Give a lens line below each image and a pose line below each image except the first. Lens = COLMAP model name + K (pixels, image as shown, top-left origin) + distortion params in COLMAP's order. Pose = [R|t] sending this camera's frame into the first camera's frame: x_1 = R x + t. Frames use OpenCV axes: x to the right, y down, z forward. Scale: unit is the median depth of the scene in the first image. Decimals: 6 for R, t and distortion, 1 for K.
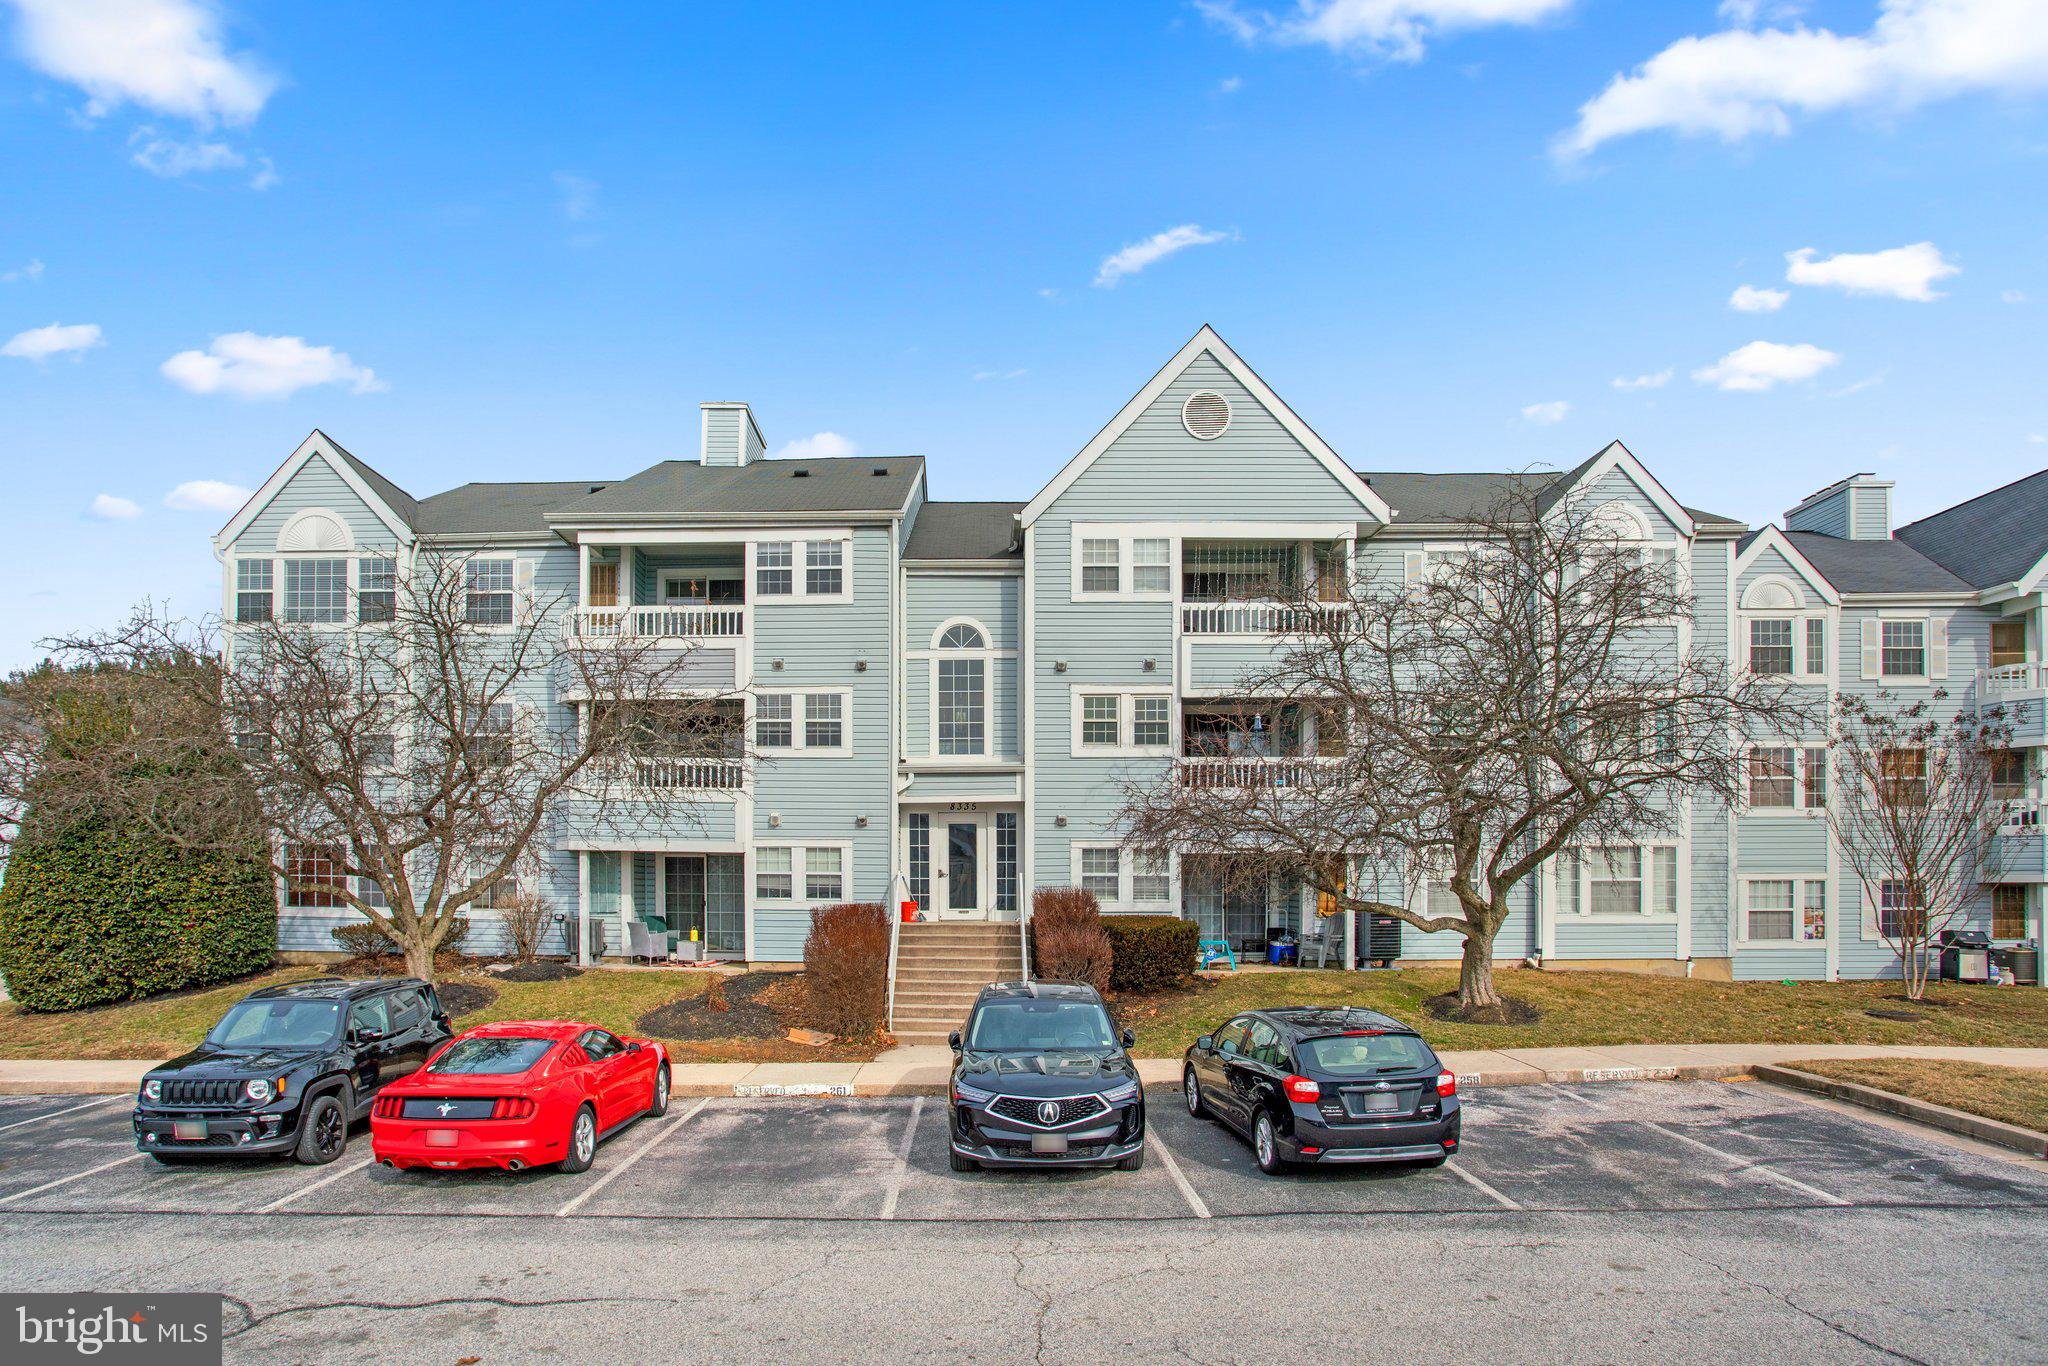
lens RADIAL K [[1085.7, 0, 1017.3], [0, 1085.7, 745.2], [0, 0, 1]] dist [-0.049394, 0.018340]
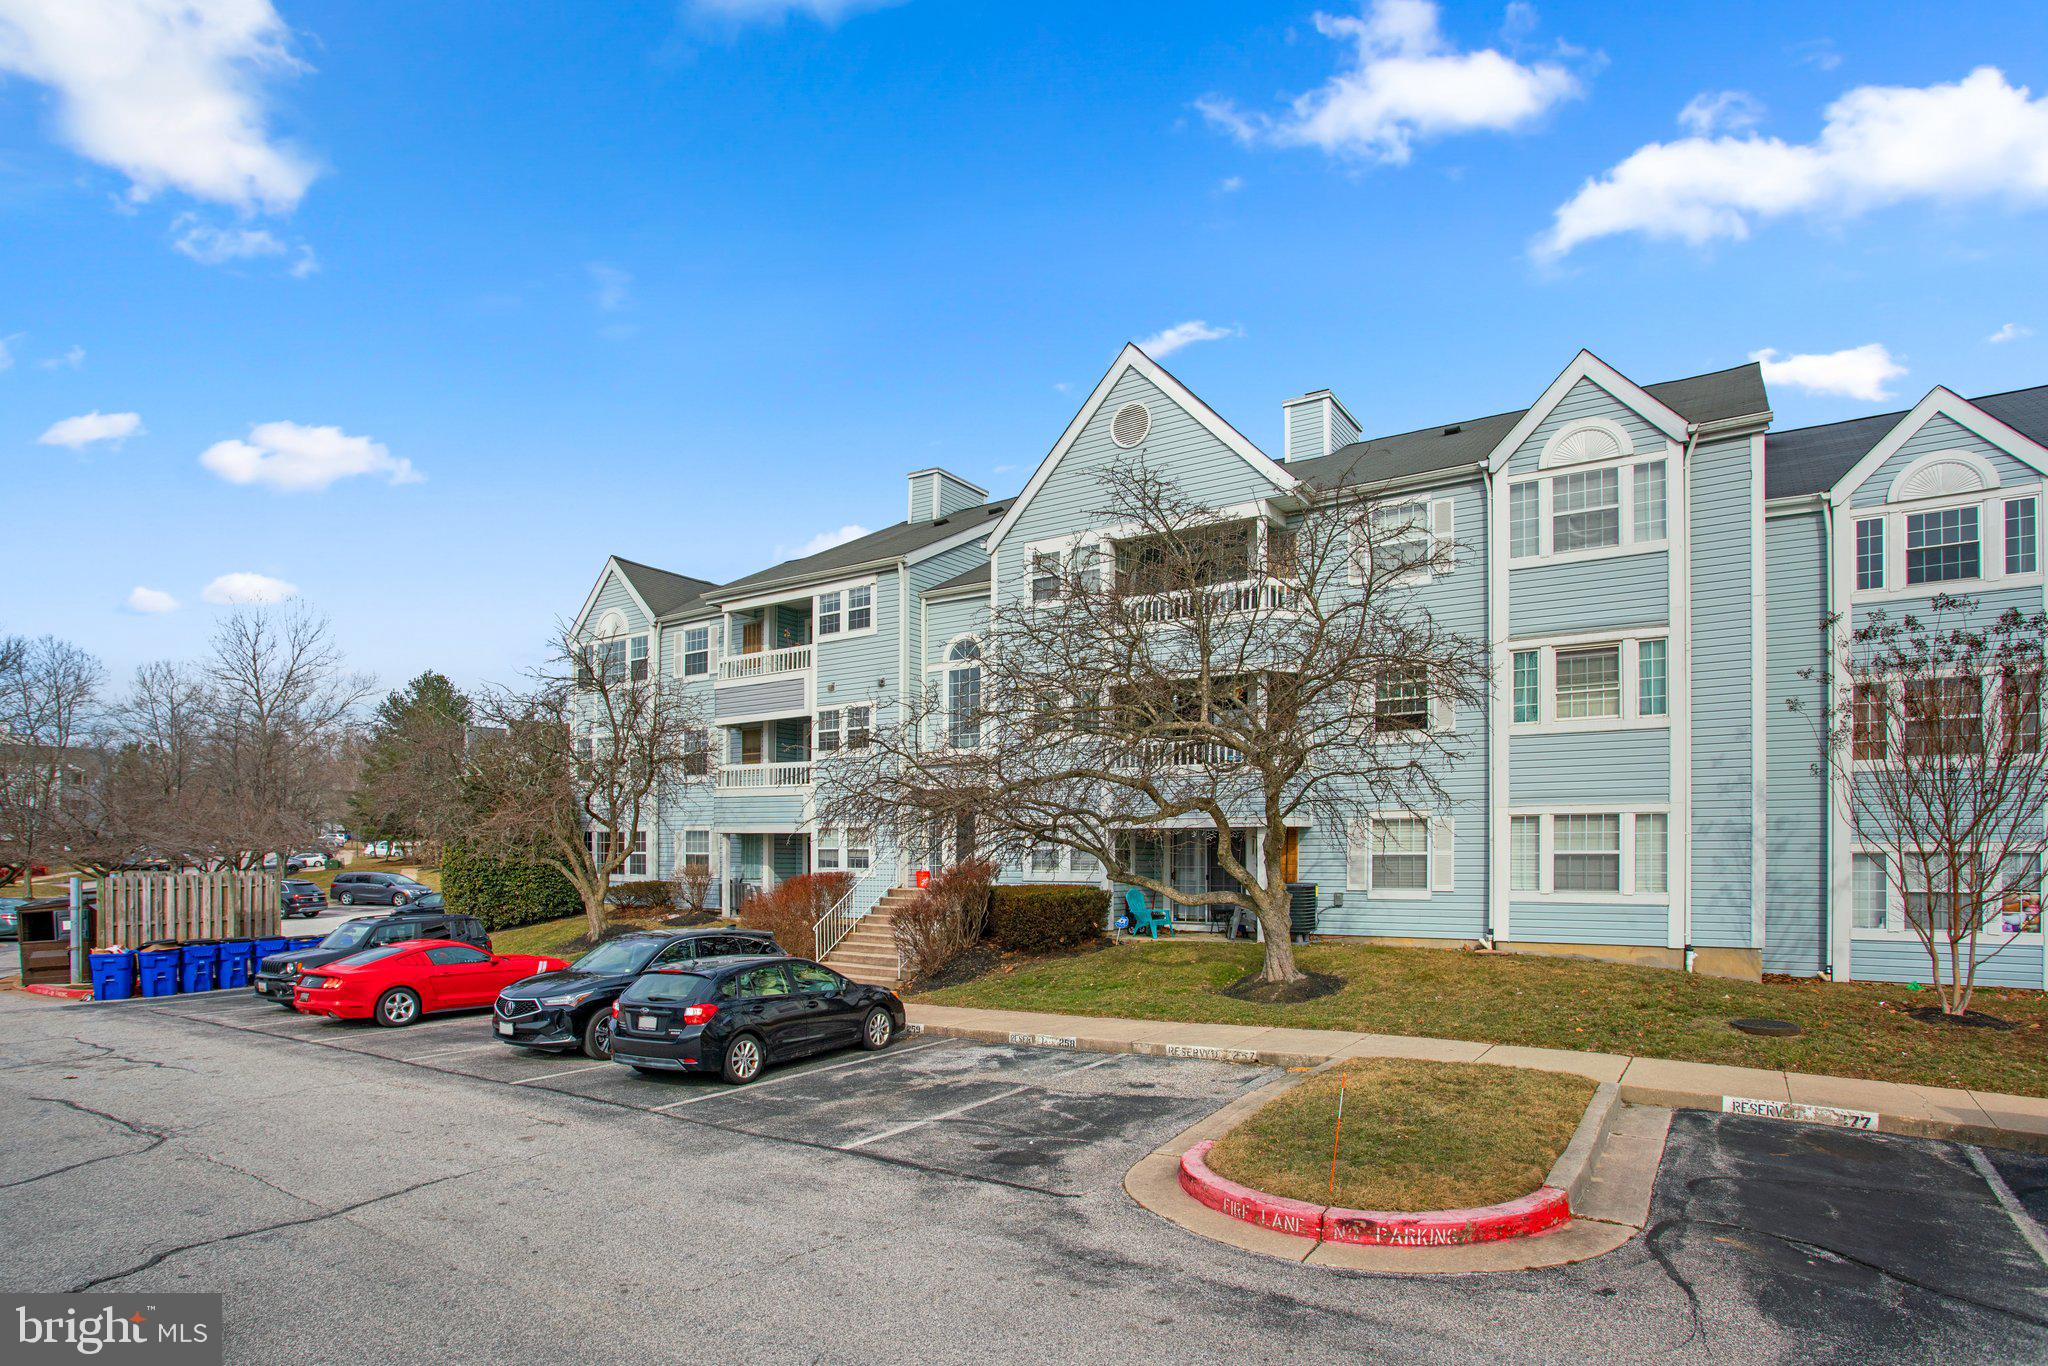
lens RADIAL K [[994.8, 0, 1021.0], [0, 994.8, 704.7], [0, 0, 1]] dist [-0.031047, 0.011941]
pose [[0.868941, -0.075584, -0.489109, 0.555520], [0.063776, 0.997130, -0.040787, 0.009150], [0.490789, 0.004248, 0.871268, 0.074740]]
